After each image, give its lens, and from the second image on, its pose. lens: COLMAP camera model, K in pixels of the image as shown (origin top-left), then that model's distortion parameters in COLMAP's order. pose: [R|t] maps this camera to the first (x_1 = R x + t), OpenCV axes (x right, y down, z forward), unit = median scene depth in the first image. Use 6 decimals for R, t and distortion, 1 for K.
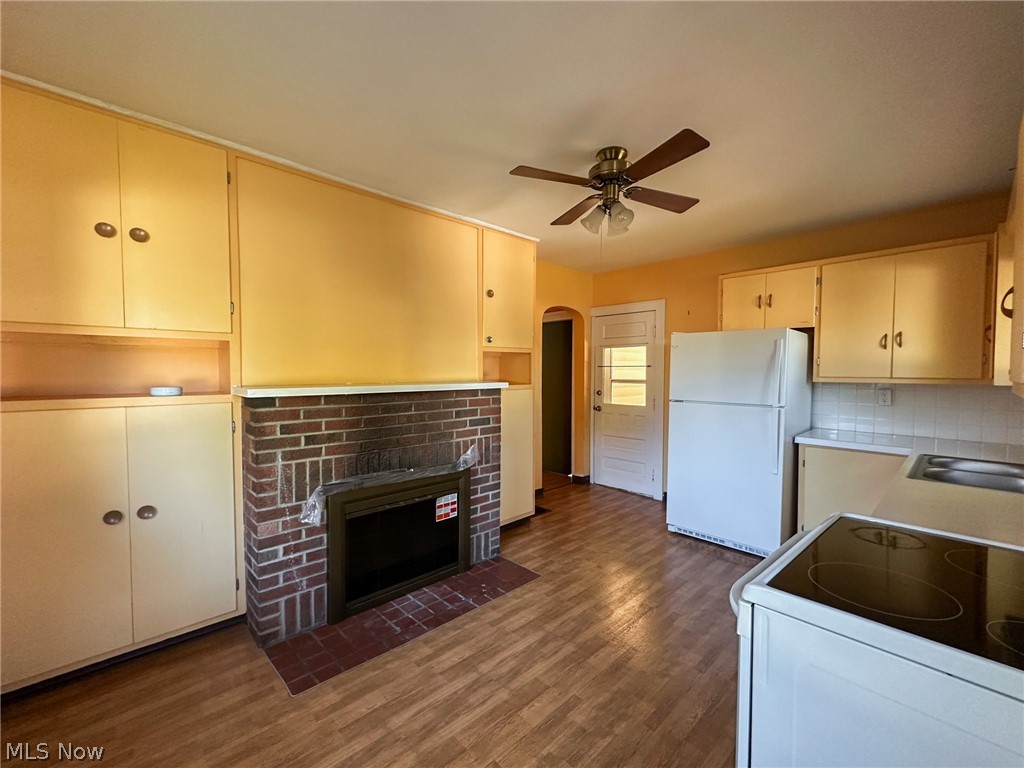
lens RADIAL K [[423.5, 0, 515.3], [0, 423.5, 384.8], [0, 0, 1]] dist [-0.001275, -0.000016]
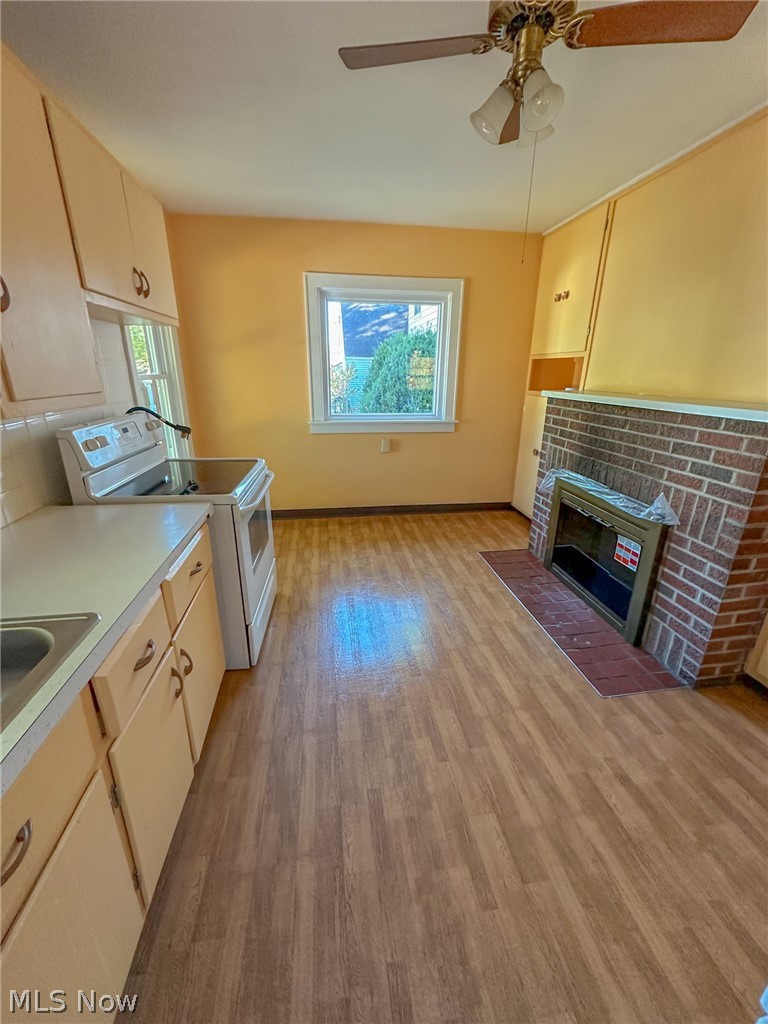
lens RADIAL K [[423.5, 0, 386.8], [0, 423.5, 514.8], [0, 0, 1]] dist [-0.001275, -0.000016]
pose [[-0.586781, 0.258492, -0.767379, 0.778651], [-0.033617, 0.939085, 0.342037, -0.055734], [0.809048, 0.226498, -0.542347, 1.100161]]
